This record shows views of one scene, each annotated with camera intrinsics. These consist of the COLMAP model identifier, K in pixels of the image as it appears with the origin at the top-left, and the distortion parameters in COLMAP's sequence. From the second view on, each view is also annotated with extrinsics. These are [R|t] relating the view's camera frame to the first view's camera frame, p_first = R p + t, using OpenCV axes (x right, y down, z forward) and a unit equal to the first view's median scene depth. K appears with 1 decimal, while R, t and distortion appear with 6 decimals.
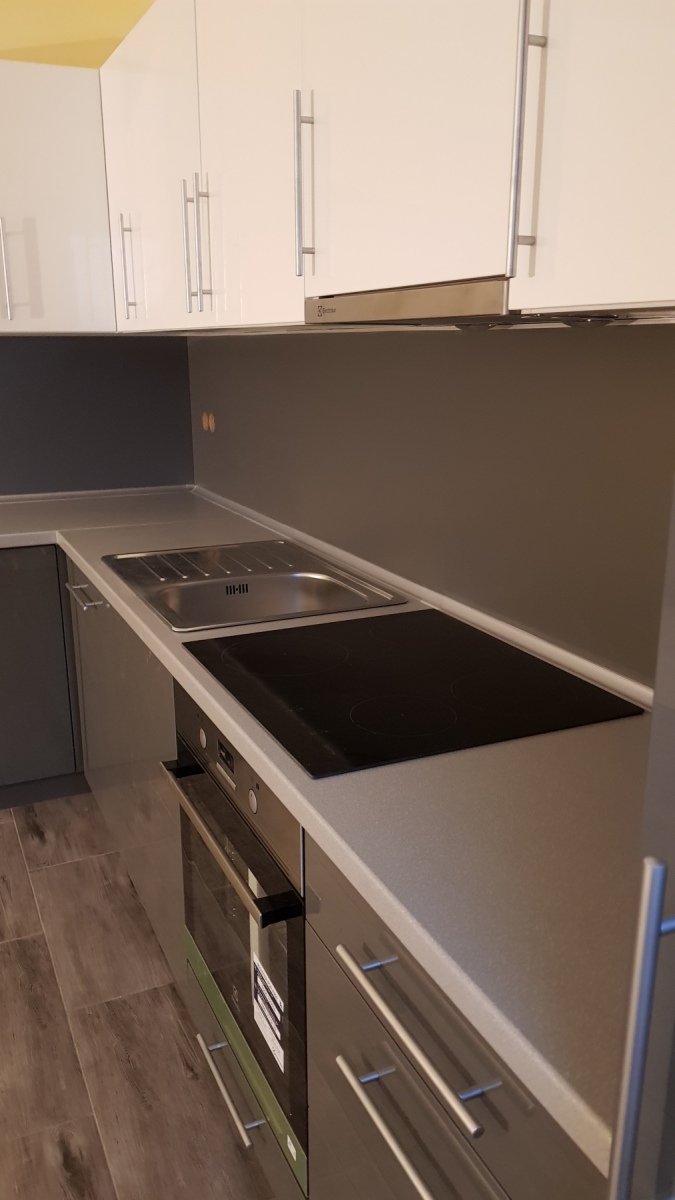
lens RADIAL K [[937.1, 0, 330.2], [0, 937.1, 615.5], [0, 0, 1]] dist [0.085712, -0.152226]
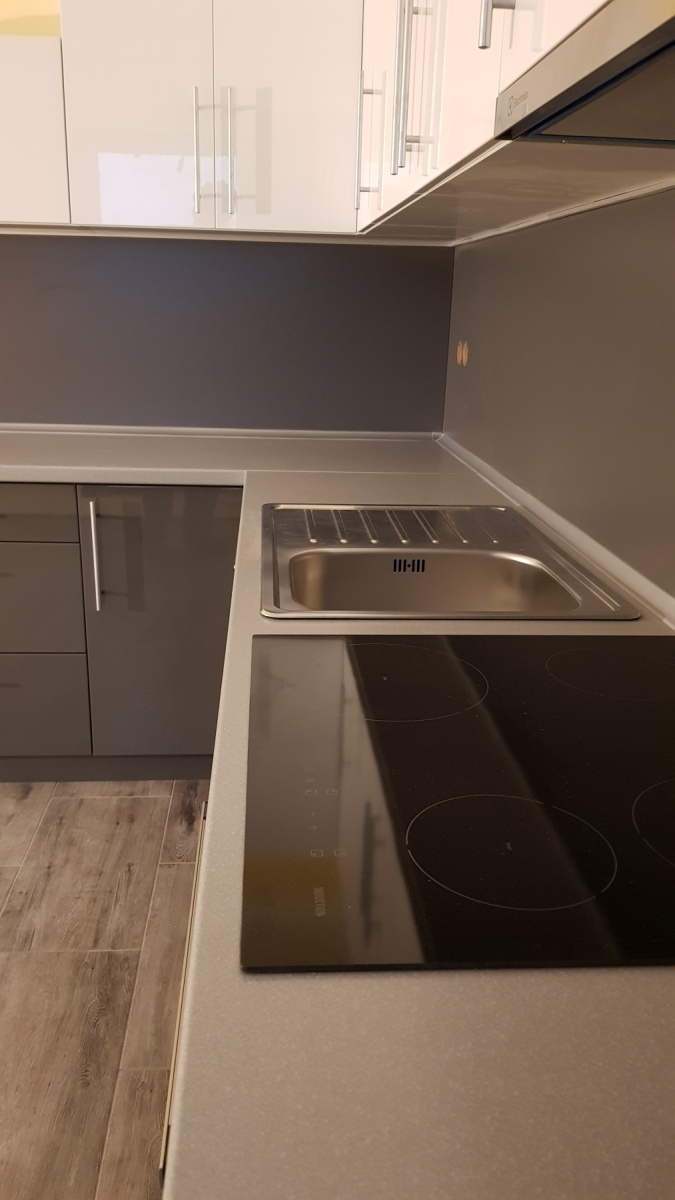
lens RADIAL K [[937.1, 0, 324.5], [0, 937.1, 615.4], [0, 0, 1]] dist [0.085712, -0.152226]
pose [[0.933679, 0.137294, -0.330746, 0.084554], [-0.125660, 0.990468, 0.056417, -0.022596], [0.335339, -0.011114, 0.942032, 0.295416]]
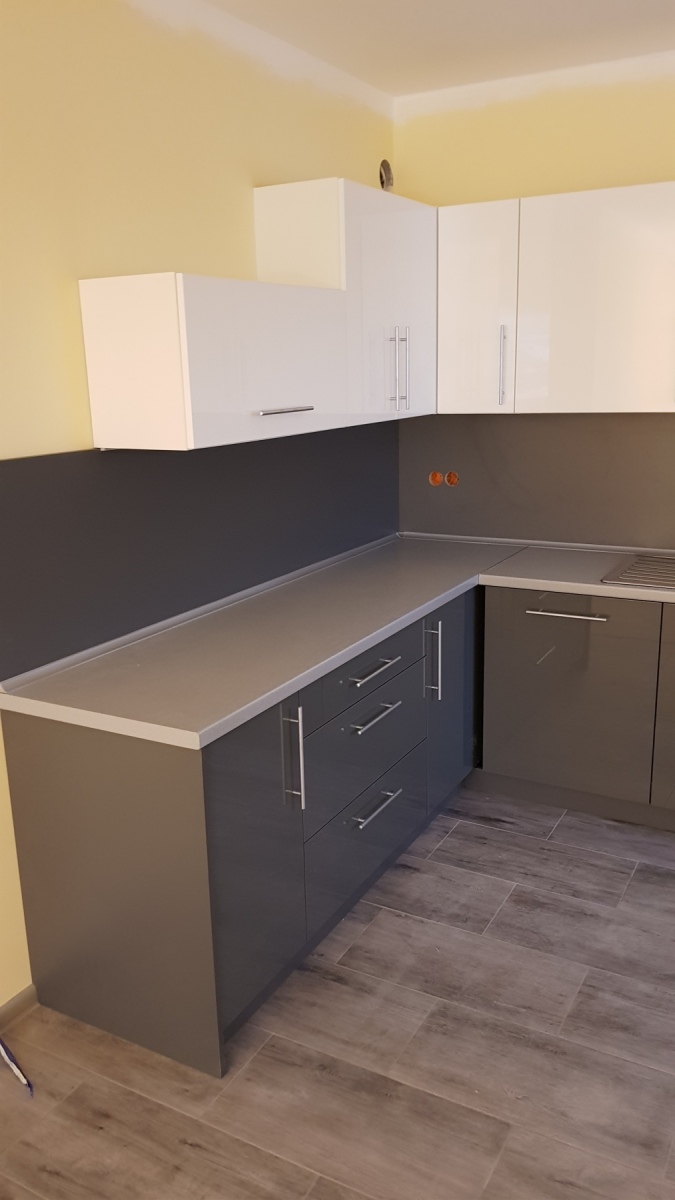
lens RADIAL K [[937.1, 0, 325.1], [0, 937.1, 605.0], [0, 0, 1]] dist [0.085712, -0.152226]
pose [[0.810254, -0.160955, 0.563544, -1.441465], [0.182476, 0.983038, 0.018406, -0.137238], [-0.556948, 0.087919, 0.825881, 0.113255]]
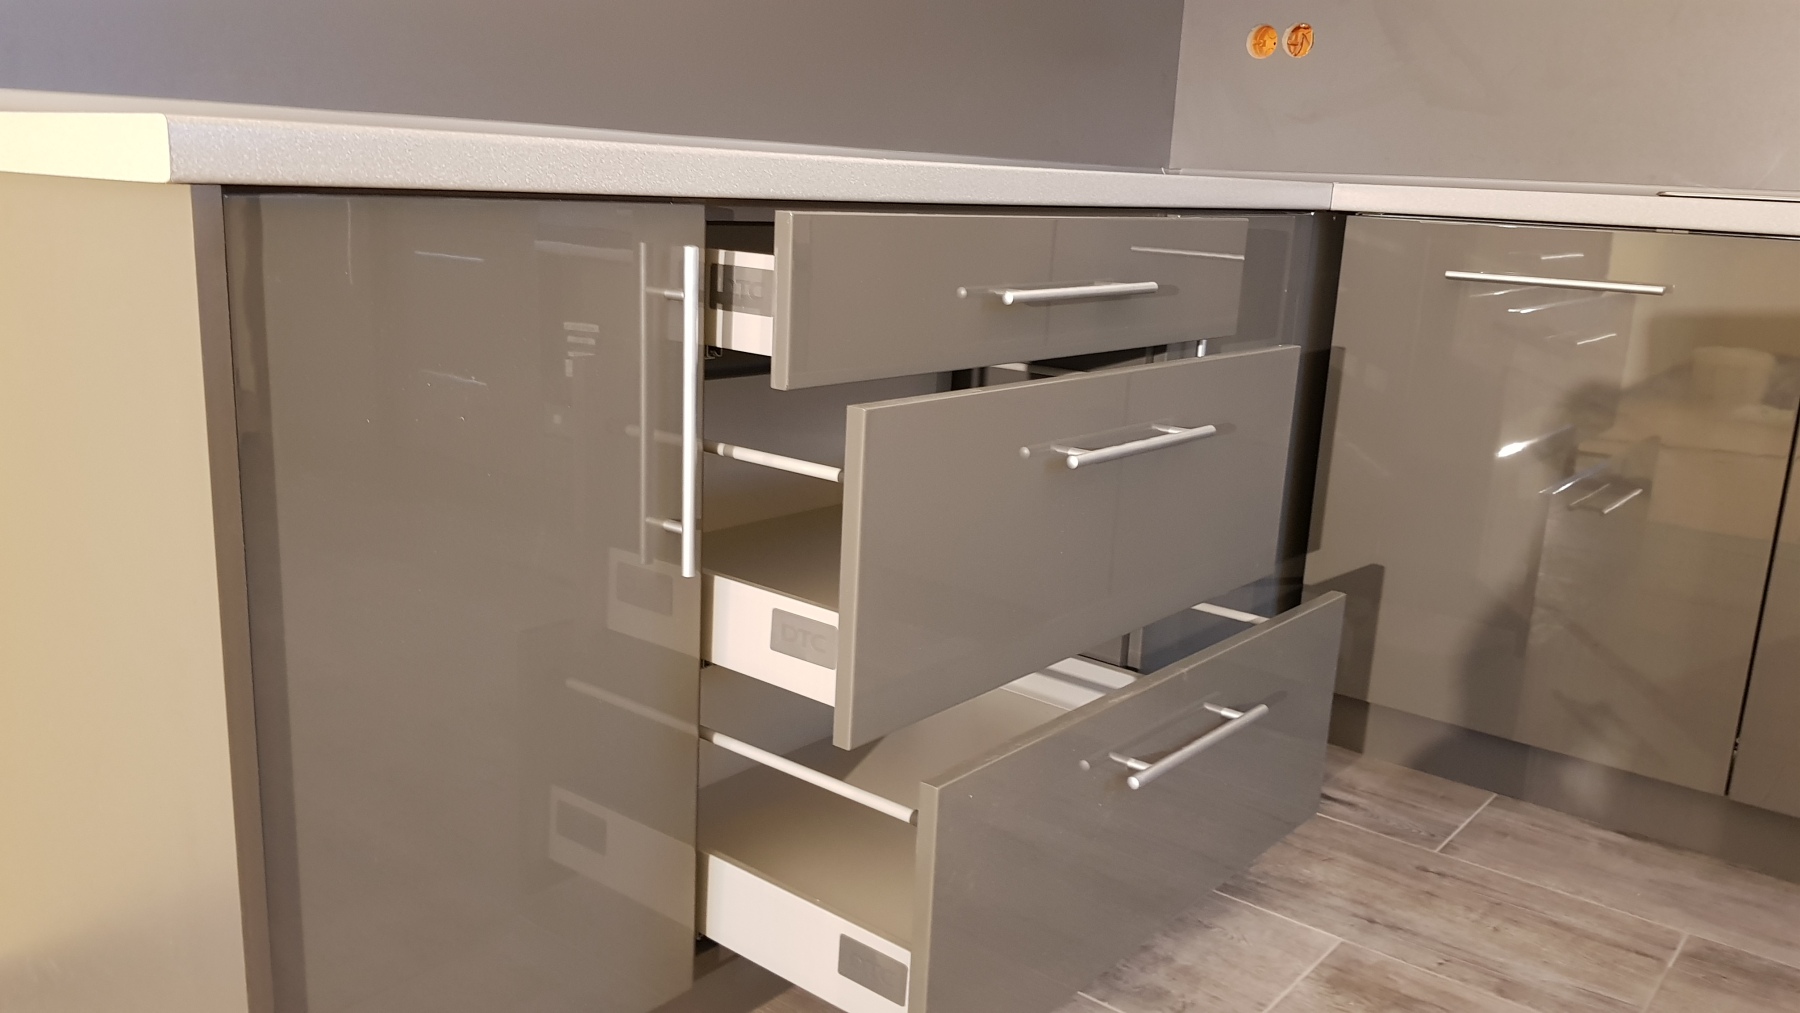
lens RADIAL K [[1405.6, 0, 900.7], [0, 1405.6, 519.7], [0, 0, 1]] dist [0.085712, -0.152226]
pose [[0.896596, -0.061113, 0.438612, -1.044249], [0.076873, 0.996874, -0.018243, 0.105576], [-0.436126, 0.050074, 0.898491, 0.530309]]
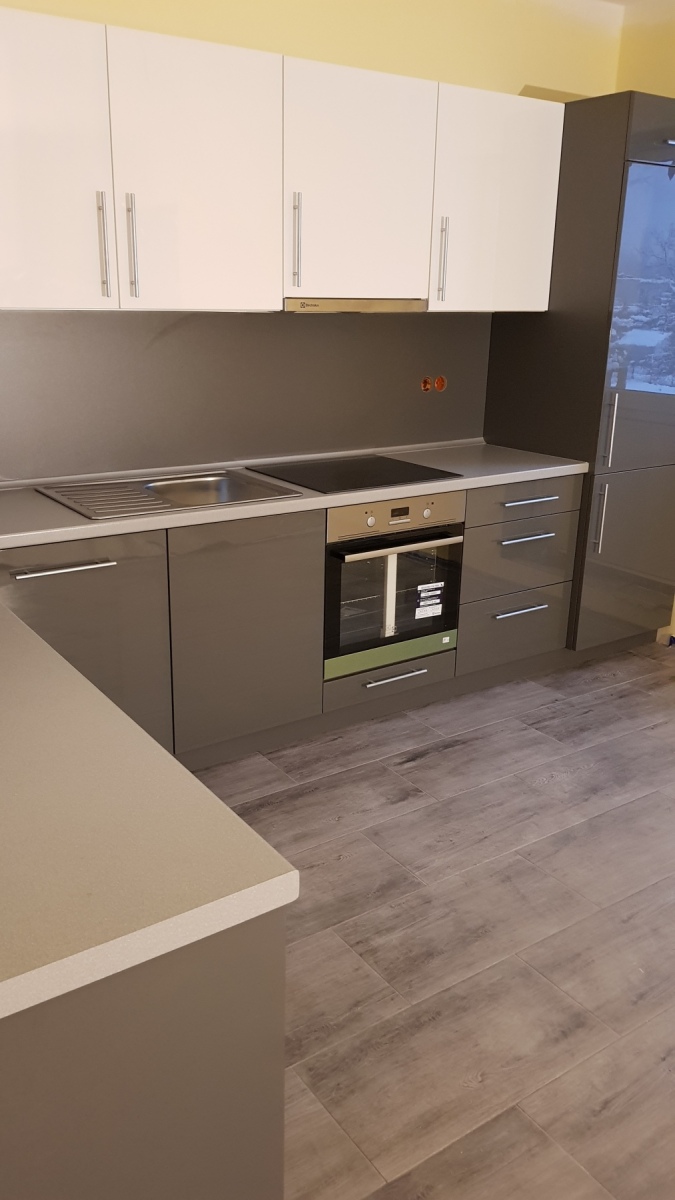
lens RADIAL K [[937.1, 0, 319.7], [0, 937.1, 602.6], [0, 0, 1]] dist [0.085712, -0.152226]
pose [[-0.165538, -0.307789, 0.936944, -1.458110], [0.259869, 0.902861, 0.342506, -0.305793], [-0.951349, 0.300180, -0.069473, 0.920720]]
